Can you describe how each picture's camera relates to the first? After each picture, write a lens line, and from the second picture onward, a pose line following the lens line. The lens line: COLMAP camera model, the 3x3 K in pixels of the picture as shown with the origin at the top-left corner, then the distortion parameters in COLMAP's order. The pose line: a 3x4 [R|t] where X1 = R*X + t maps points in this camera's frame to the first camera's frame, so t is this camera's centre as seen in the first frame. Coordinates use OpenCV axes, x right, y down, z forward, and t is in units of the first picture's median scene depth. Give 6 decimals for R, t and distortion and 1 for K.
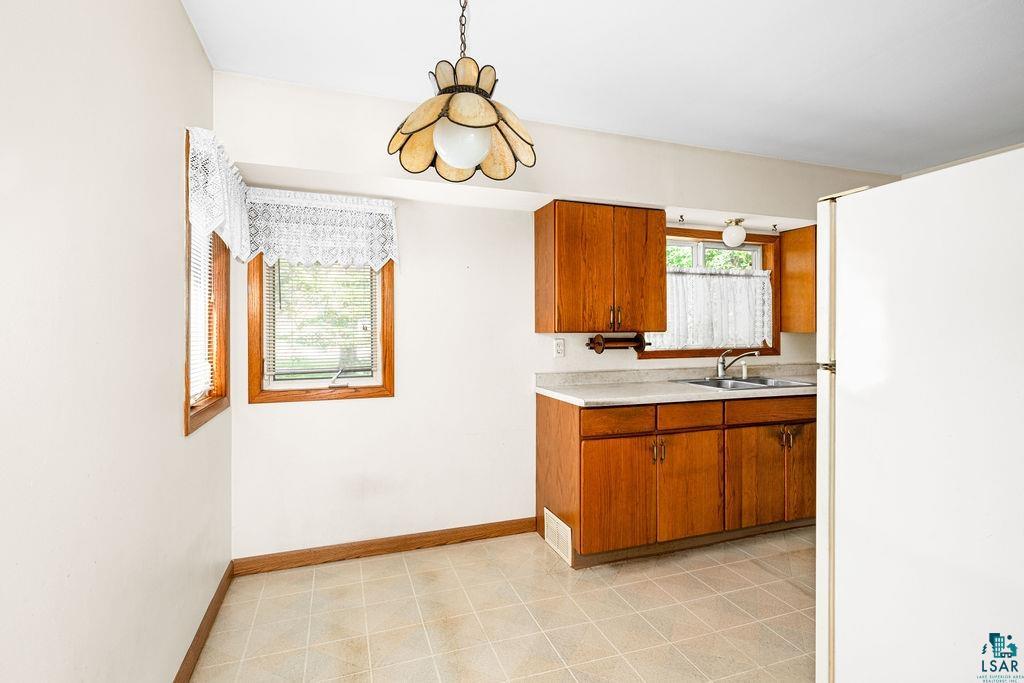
lens RADIAL K [[494.6, 0, 512.0], [0, 494.6, 341.5], [0, 0, 1]] dist [-0.000716, 0.000609]
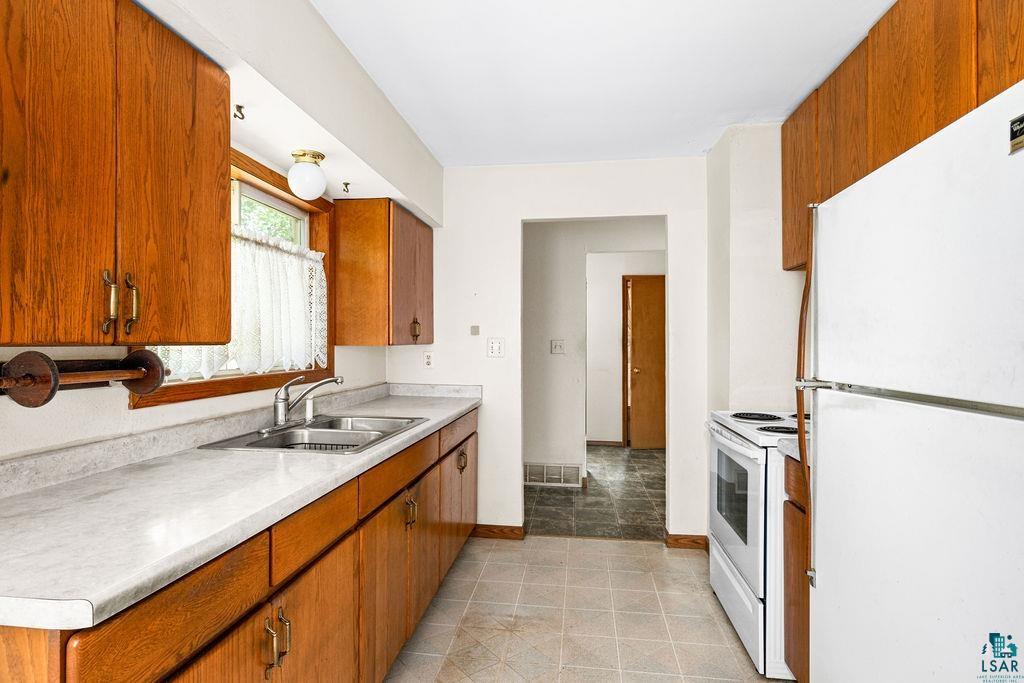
lens RADIAL K [[537.1, 0, 507.7], [0, 537.1, 345.7], [0, 0, 1]] dist [0.002831, -0.000130]
pose [[0.469730, -0.000818, 0.882810, -0.002100], [0.018700, 0.999784, -0.009024, -0.008137], [-0.882612, 0.020747, 0.469644, 0.503802]]
